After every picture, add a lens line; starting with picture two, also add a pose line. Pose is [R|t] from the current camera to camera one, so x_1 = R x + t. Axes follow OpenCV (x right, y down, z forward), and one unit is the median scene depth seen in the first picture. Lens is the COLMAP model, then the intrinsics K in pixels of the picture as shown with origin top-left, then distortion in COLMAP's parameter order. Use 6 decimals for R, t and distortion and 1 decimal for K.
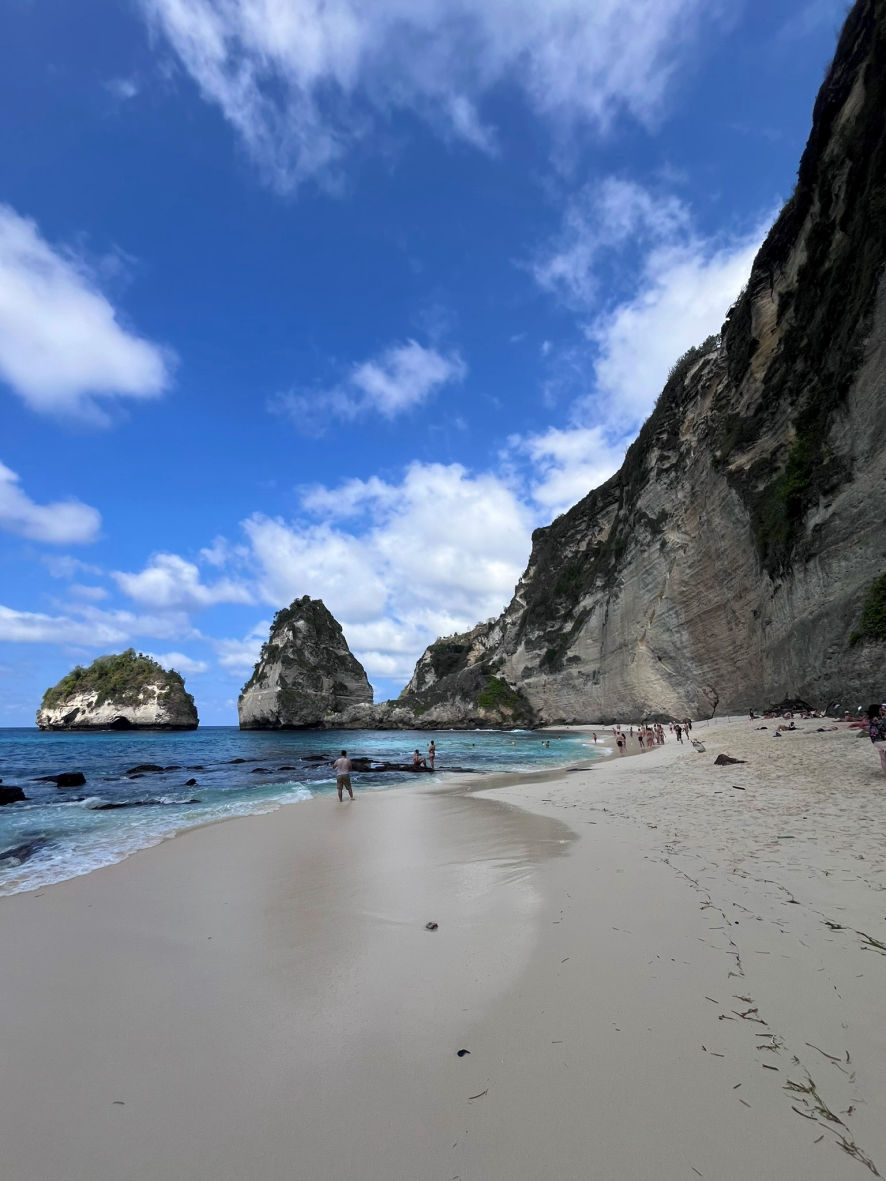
lens RADIAL K [[474.6, 0, 441.9], [0, 474.6, 591.3], [0, 0, 1]] dist [-0.001917, -0.000211]
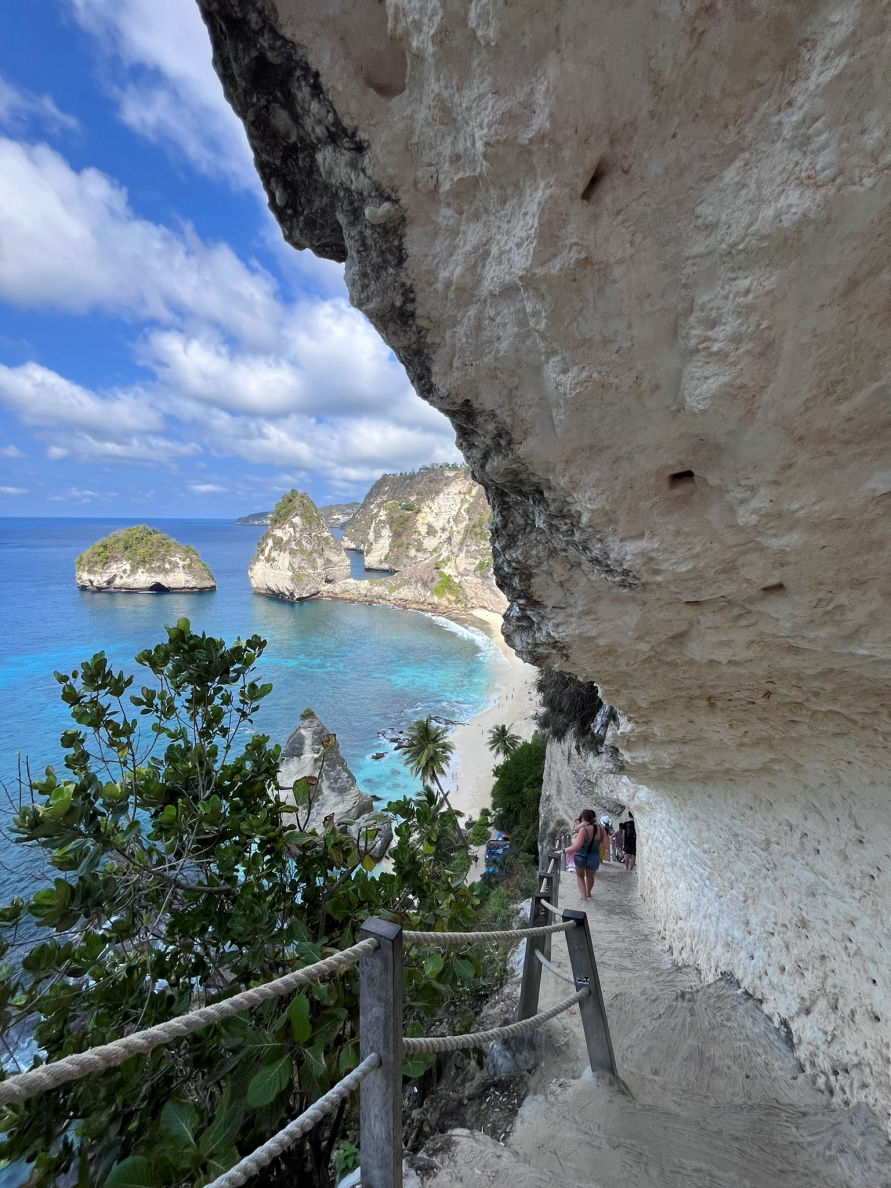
lens RADIAL K [[477.4, 0, 445.0], [0, 477.4, 593.6], [0, 0, 1]] dist [-0.001917, -0.000211]
pose [[0.988979, -0.001972, 0.148045, -0.089587], [-0.059869, 0.909192, 0.412051, -0.310079], [-0.135414, -0.416373, 0.899053, -0.316749]]
